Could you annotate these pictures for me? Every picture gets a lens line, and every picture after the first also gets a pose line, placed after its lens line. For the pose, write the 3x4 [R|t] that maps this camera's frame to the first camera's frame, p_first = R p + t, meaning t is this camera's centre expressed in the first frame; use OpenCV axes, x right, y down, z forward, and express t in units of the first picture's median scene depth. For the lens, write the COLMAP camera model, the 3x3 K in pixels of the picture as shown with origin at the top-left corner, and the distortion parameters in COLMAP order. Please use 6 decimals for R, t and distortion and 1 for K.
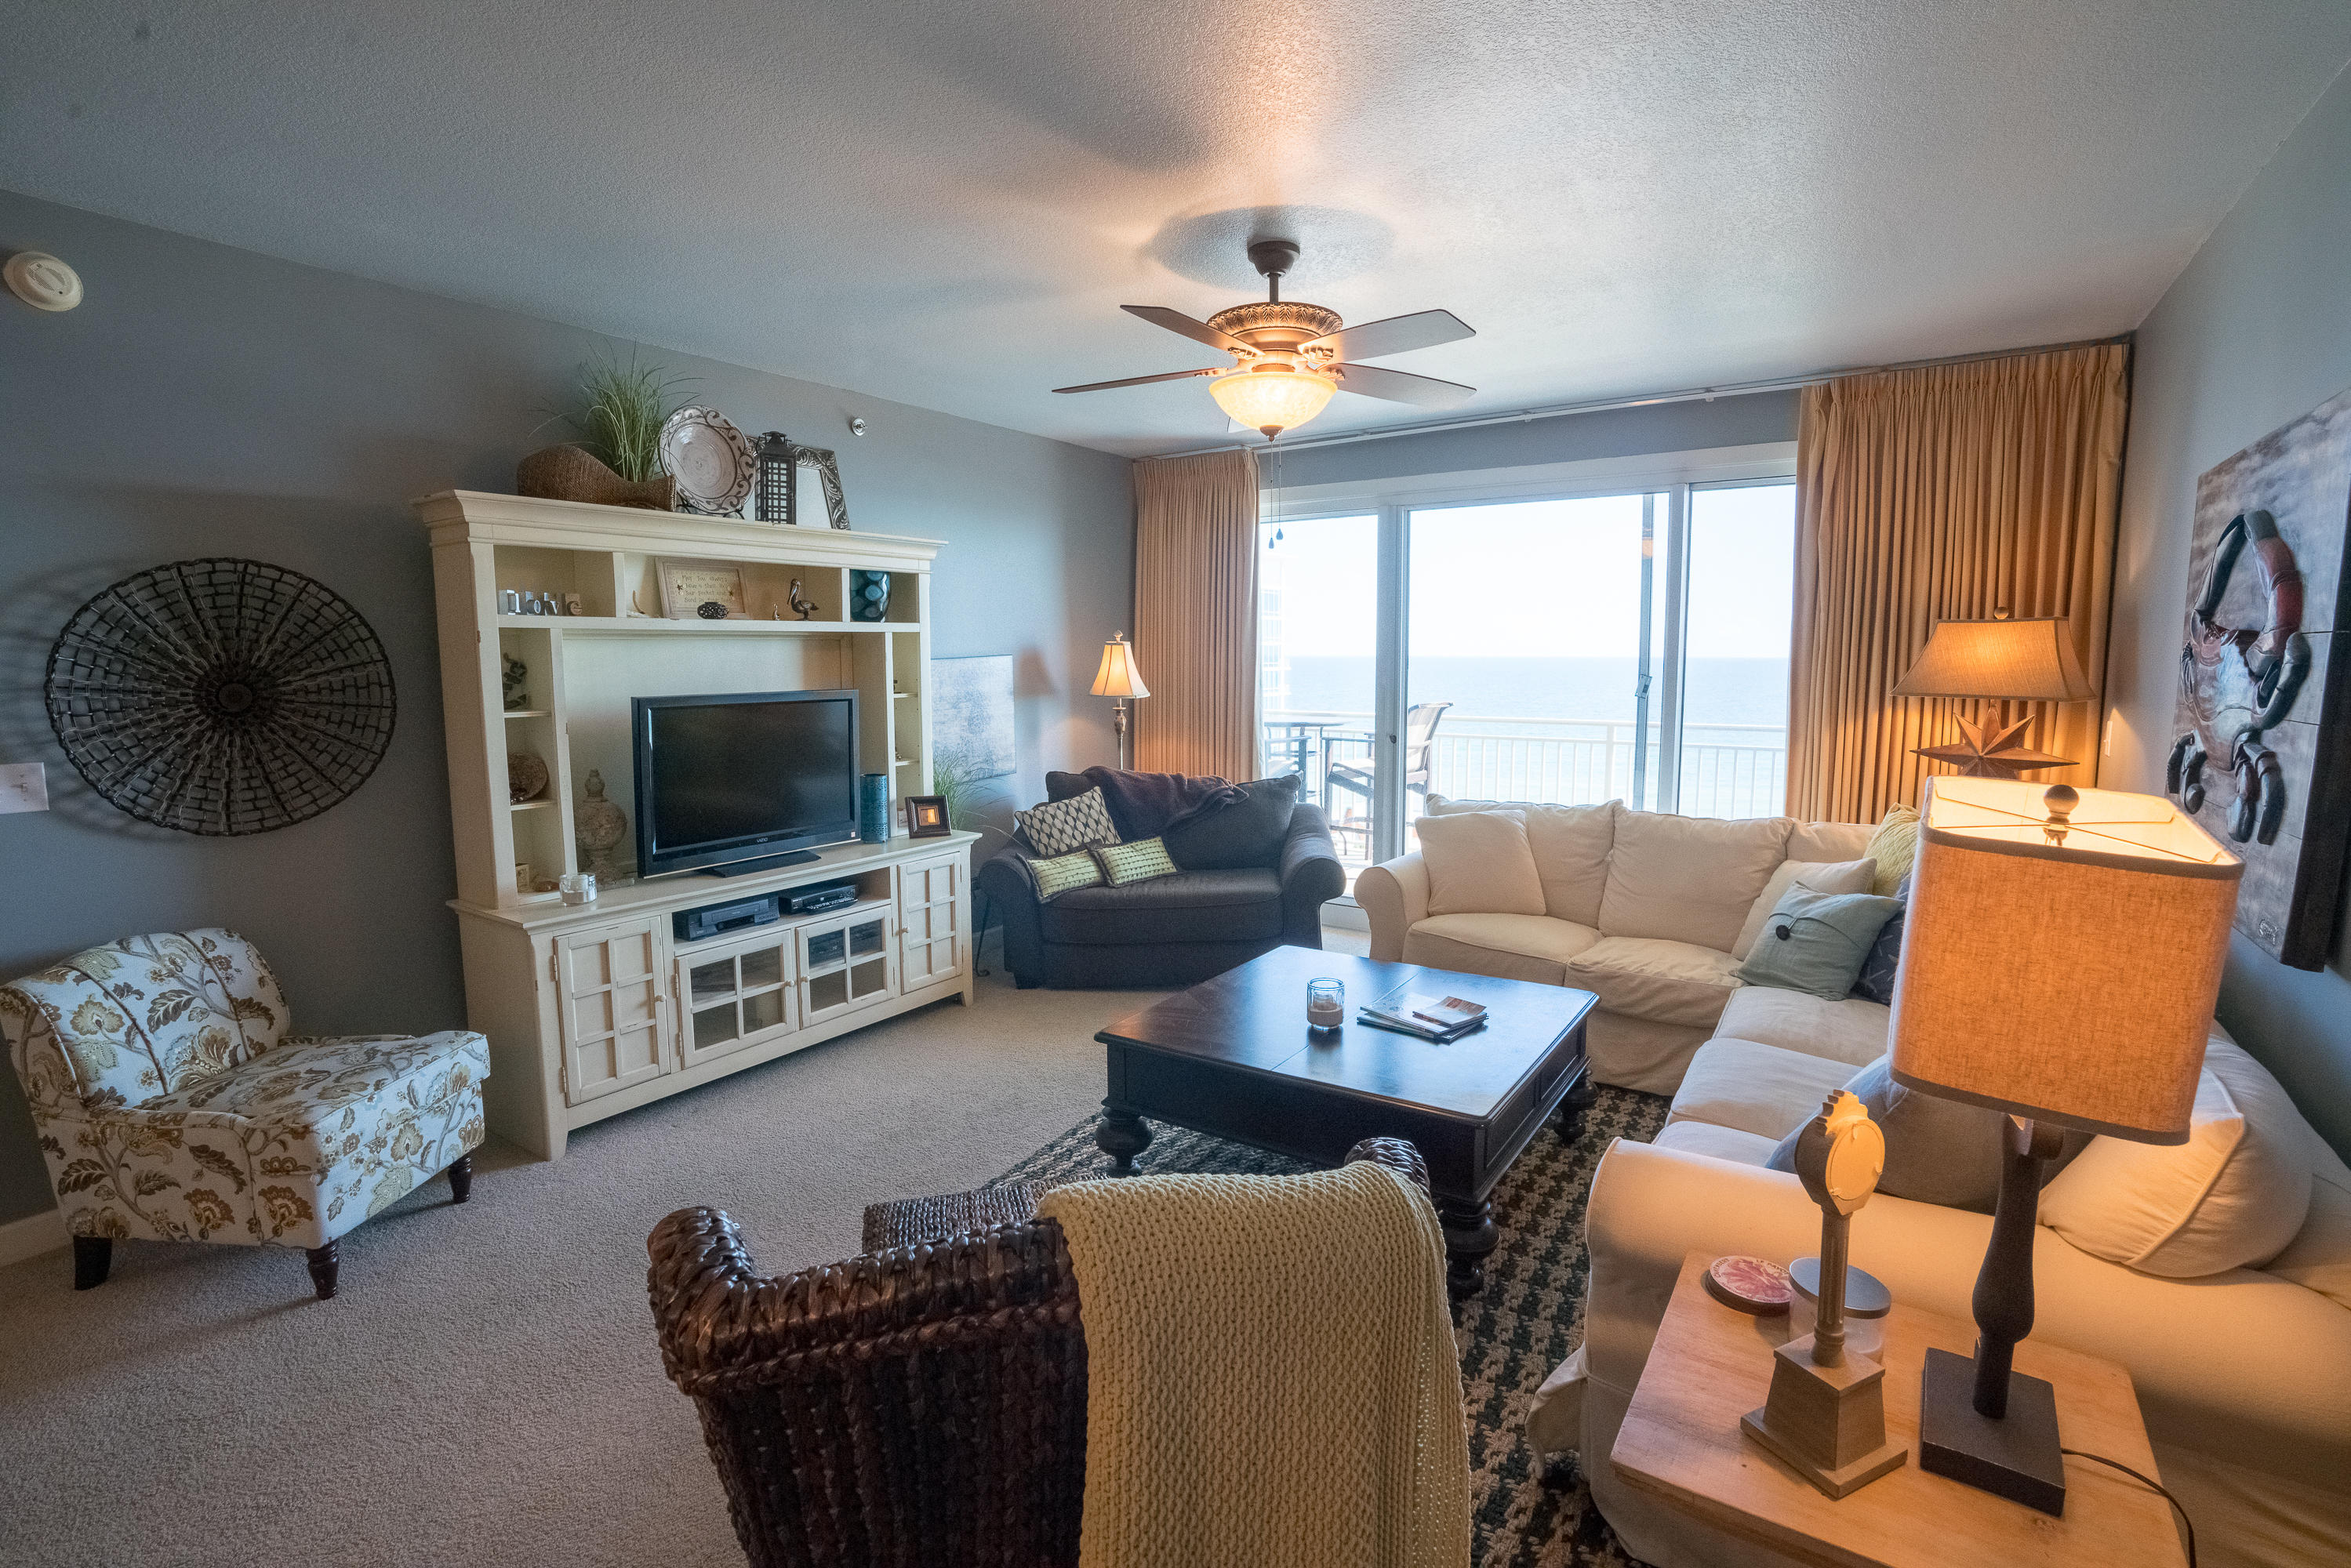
lens RADIAL K [[1086.4, 0, 1175.6], [0, 1086.4, 781.6], [0, 0, 1]] dist [-0.069792, 0.027920]
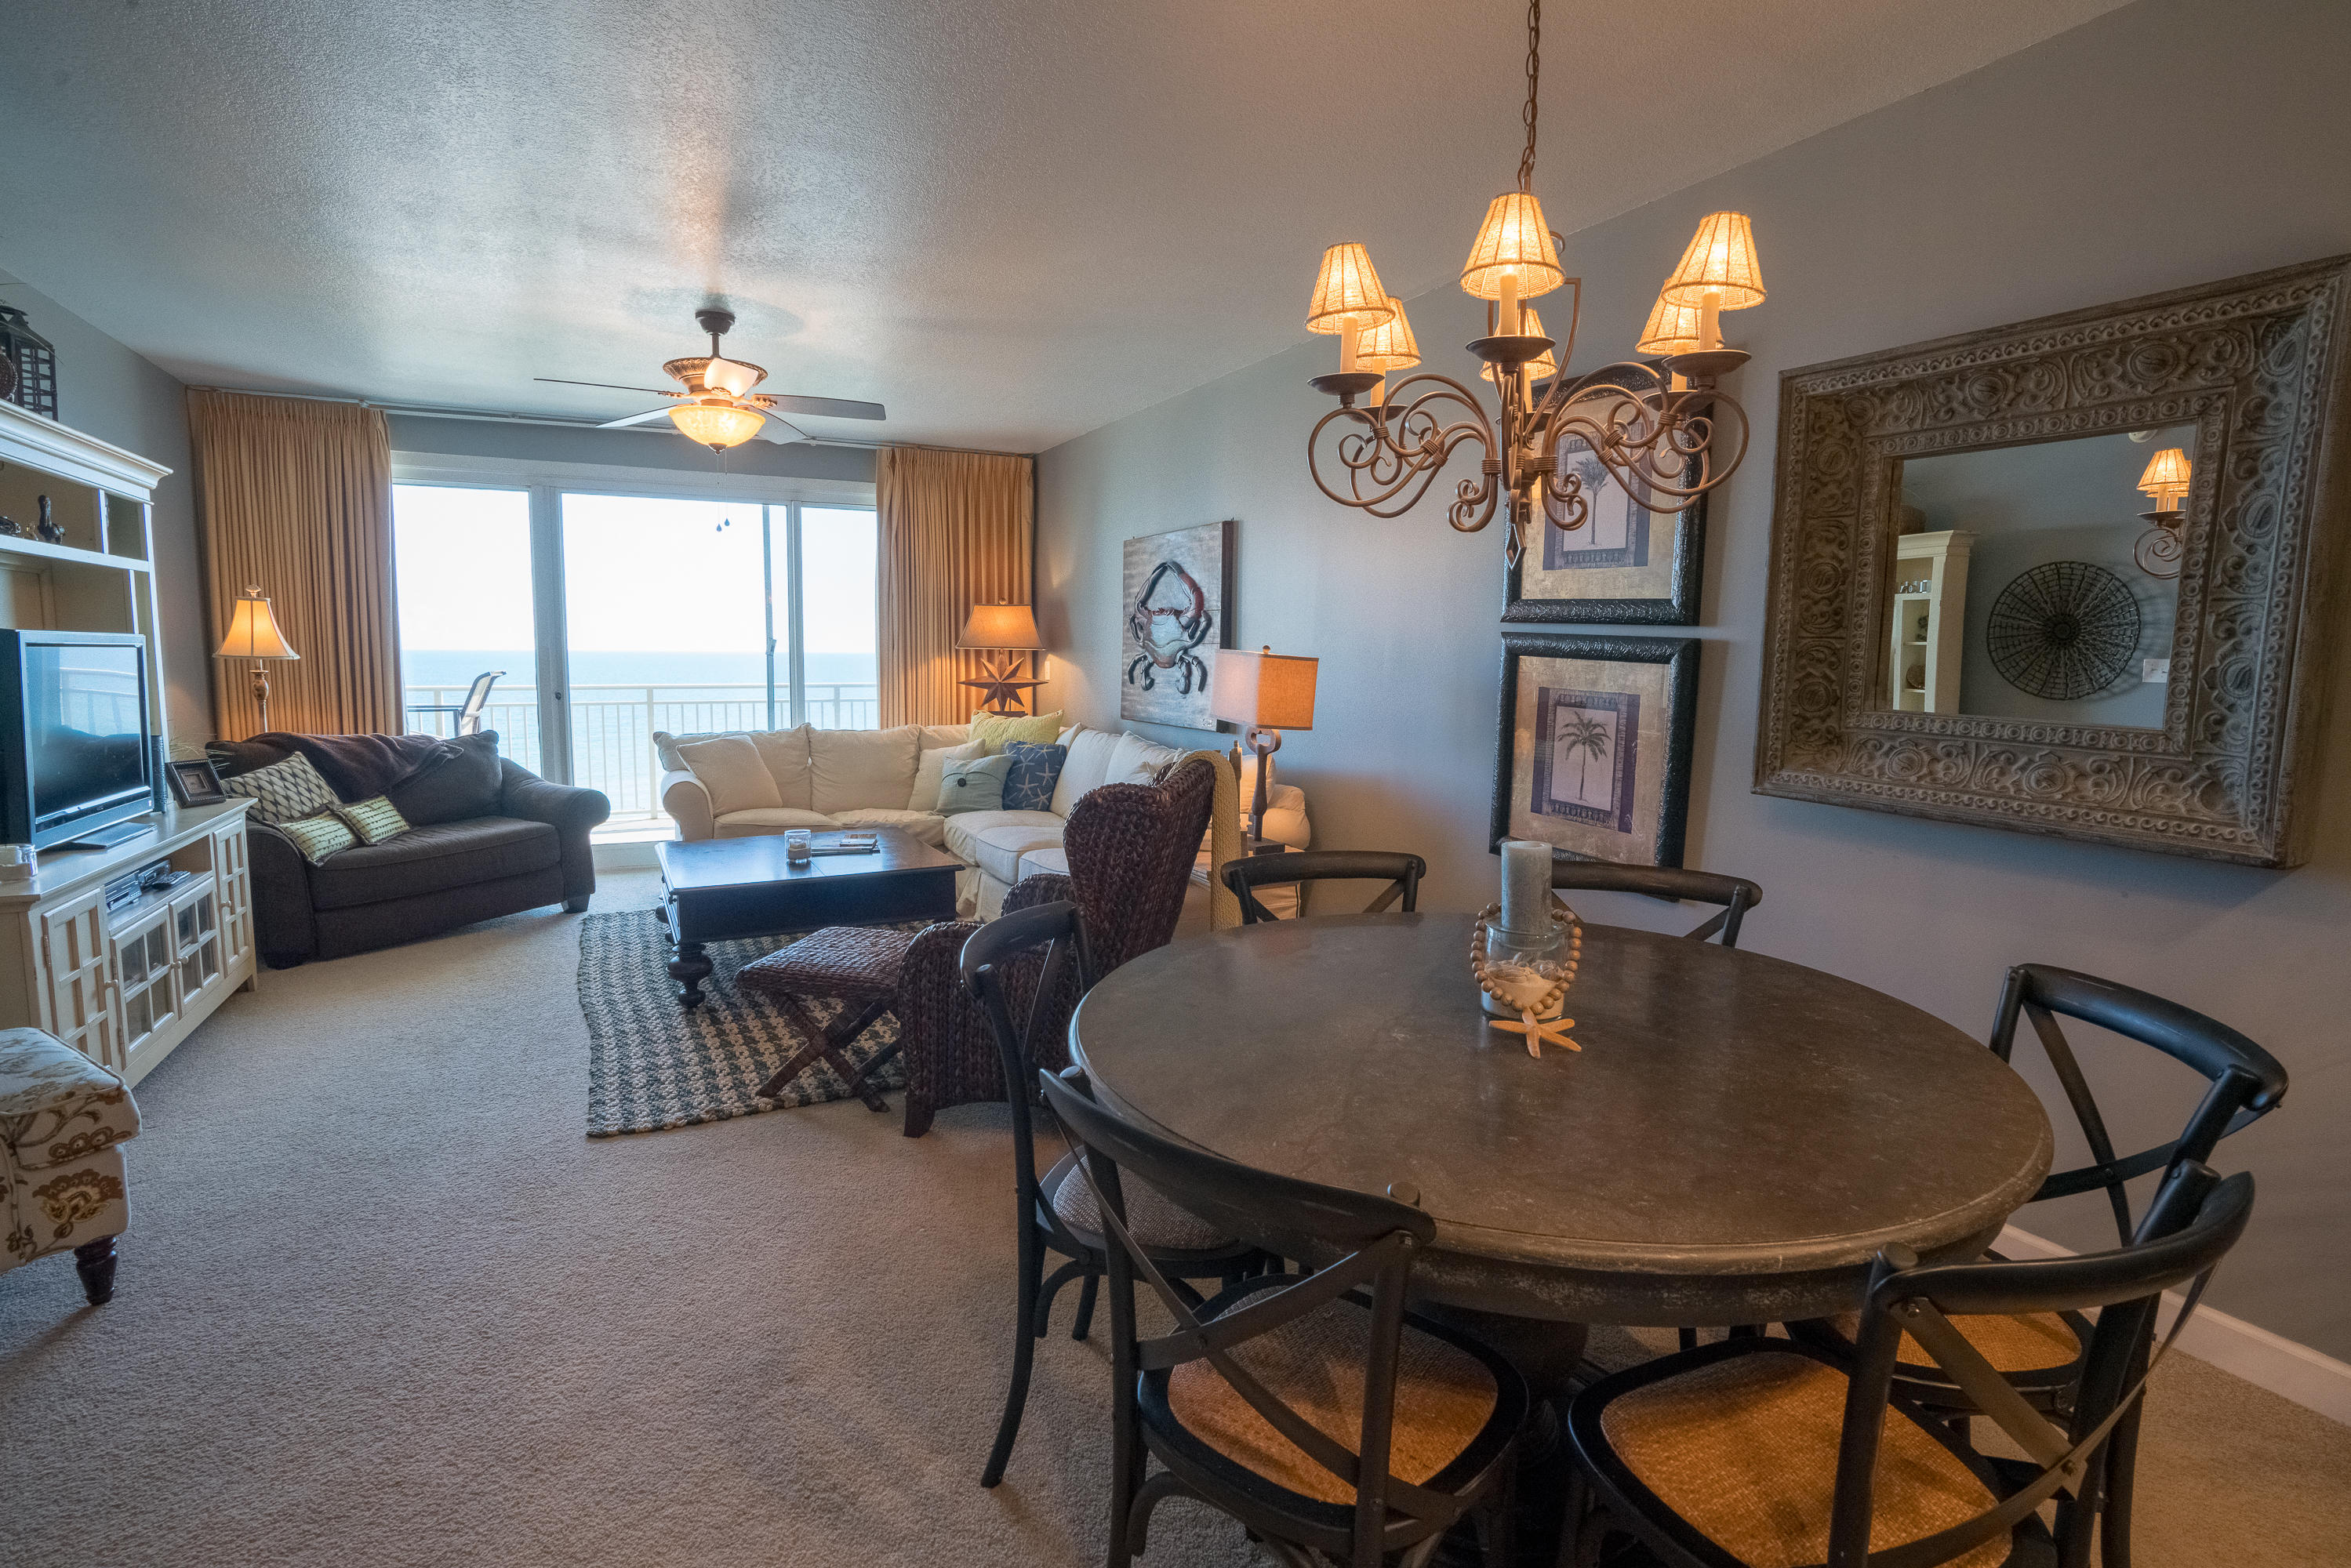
lens RADIAL K [[1112.4, 0, 1184.3], [0, 1112.4, 774.8], [0, 0, 1]] dist [-0.063386, 0.027083]
pose [[0.472539, -0.087316, 0.876974, -0.708553], [0.089023, 0.994719, 0.051071, 0.060715], [-0.876802, 0.053938, 0.477817, -0.141699]]
